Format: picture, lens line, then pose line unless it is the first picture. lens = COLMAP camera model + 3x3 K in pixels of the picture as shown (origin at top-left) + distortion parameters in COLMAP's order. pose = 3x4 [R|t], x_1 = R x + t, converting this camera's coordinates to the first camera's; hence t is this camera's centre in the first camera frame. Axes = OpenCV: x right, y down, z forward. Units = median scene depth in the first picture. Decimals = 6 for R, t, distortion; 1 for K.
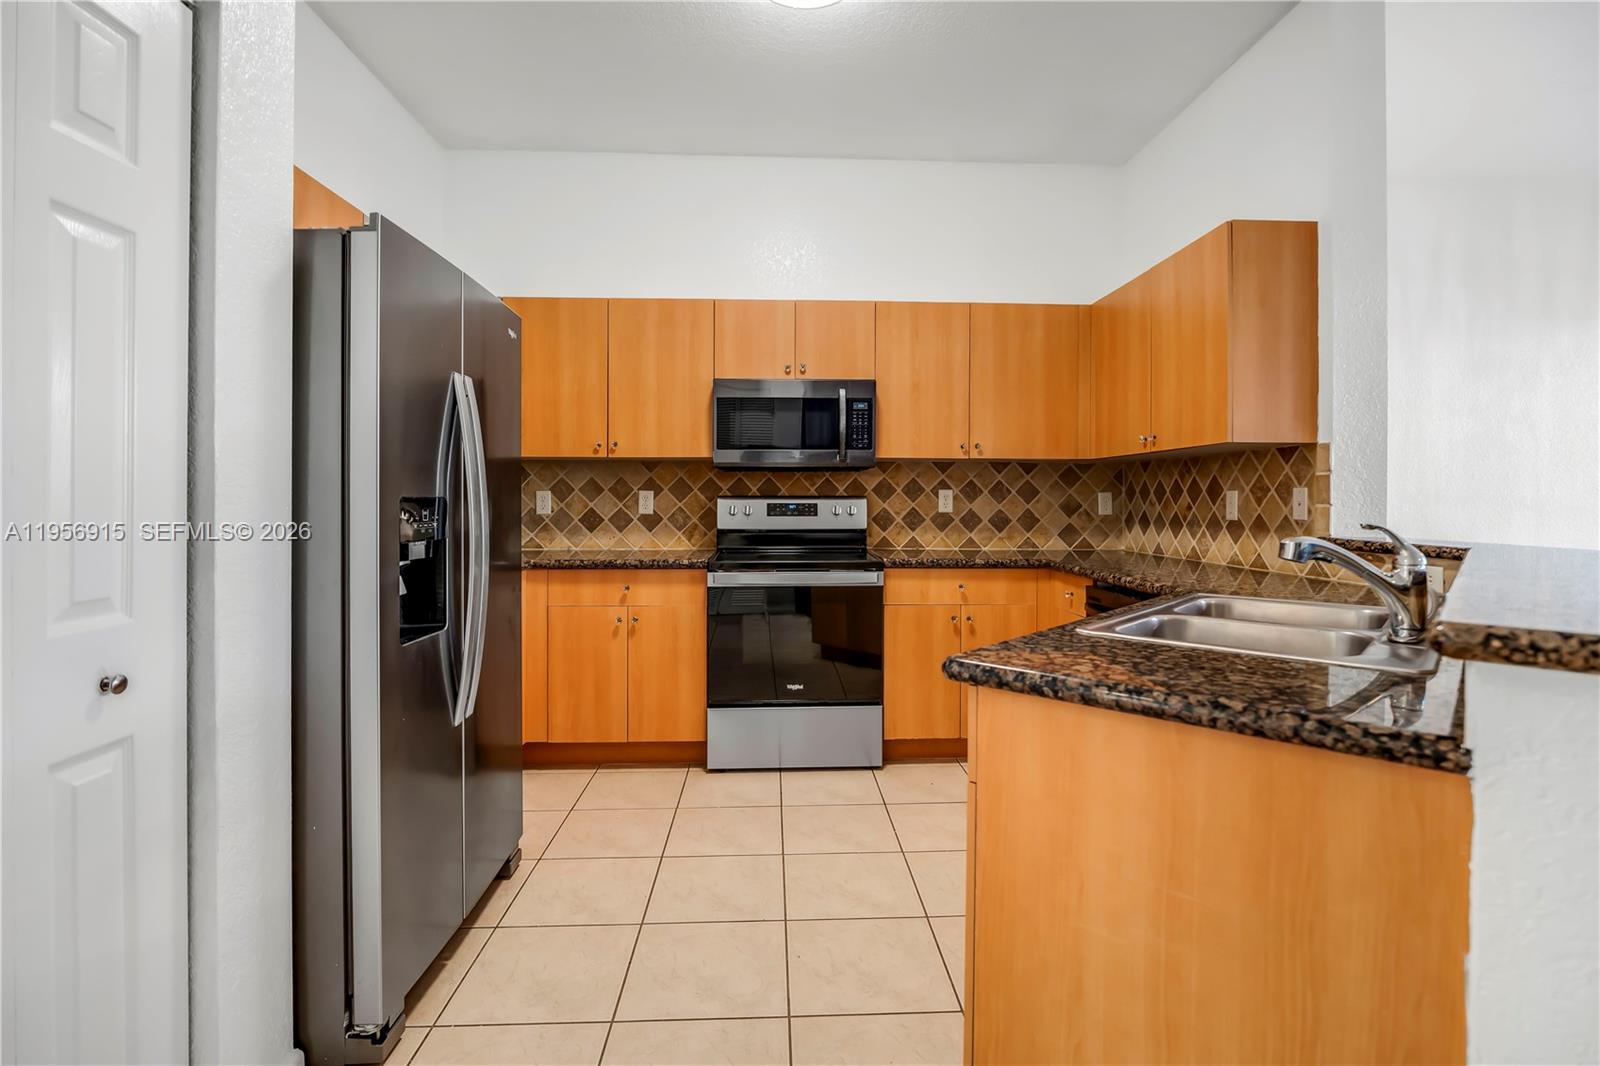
lens RADIAL K [[765.4, 0, 805.9], [0, 765.4, 502.7], [0, 0, 1]] dist [-0.021598, 0.000388]
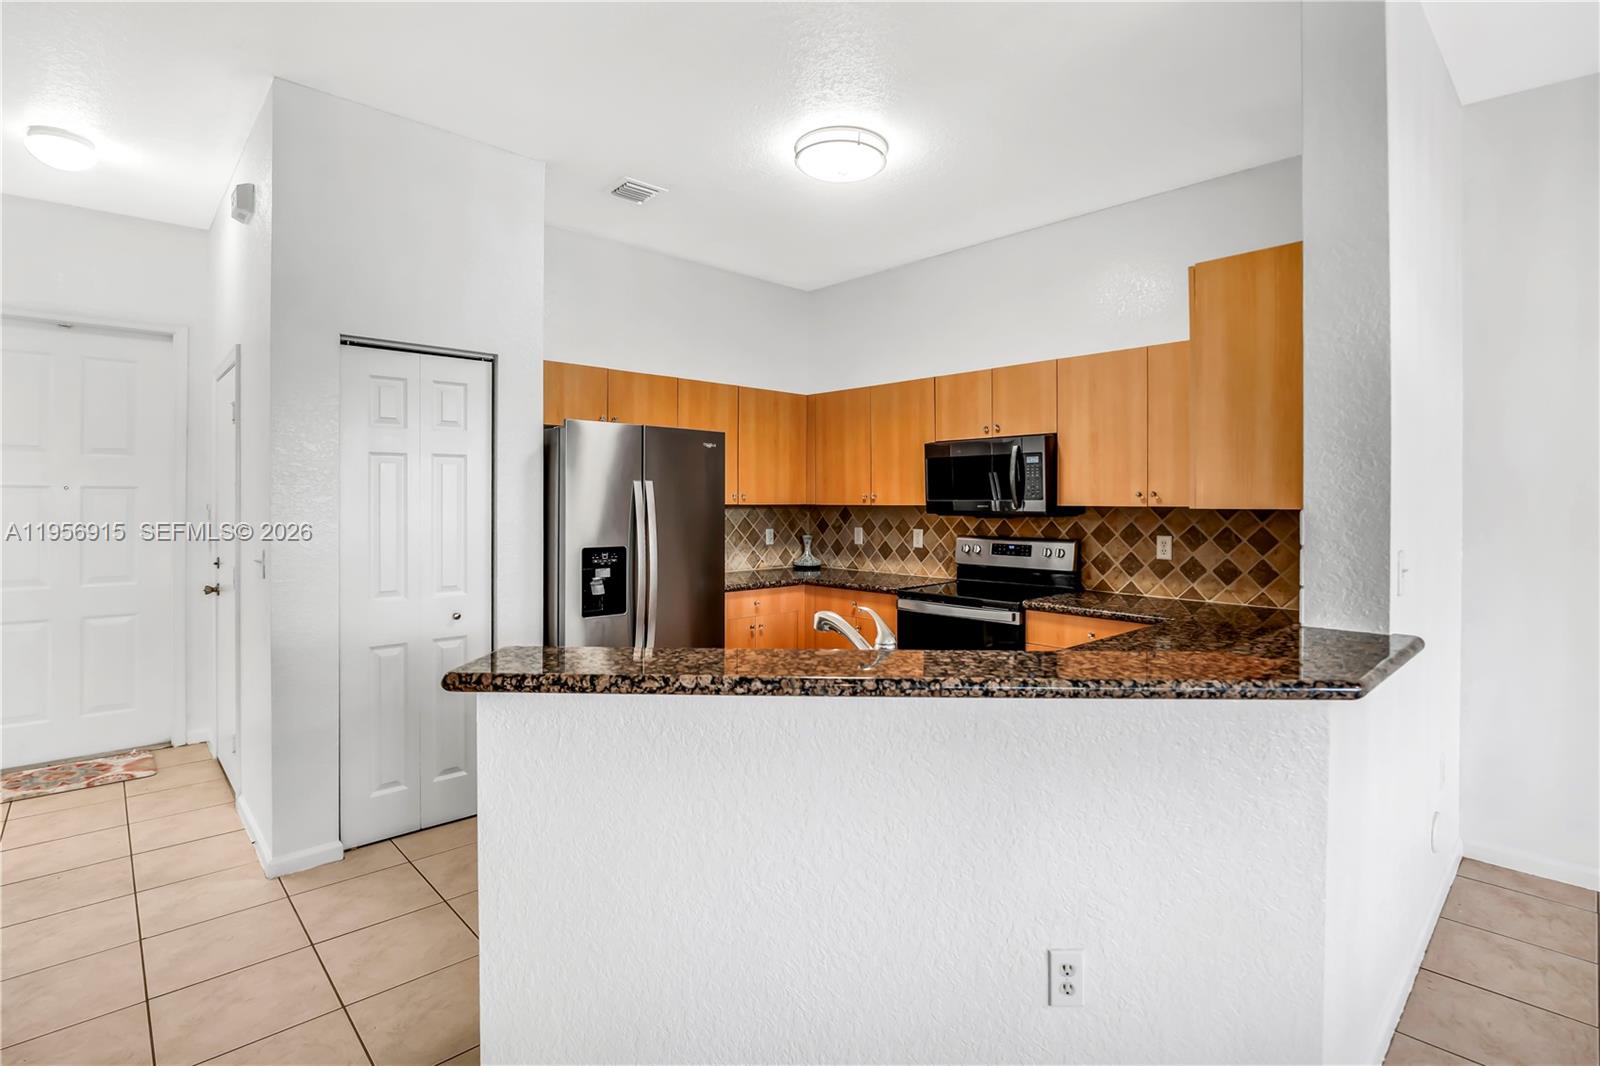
lens RADIAL K [[765.4, 0, 805.9], [0, 765.4, 502.7], [0, 0, 1]] dist [-0.021598, 0.000388]
pose [[0.647953, 0.000513, -0.761680, 0.634059], [-0.004308, 0.999986, -0.002991, -0.054855], [0.761668, 0.005219, 0.647946, 0.039622]]
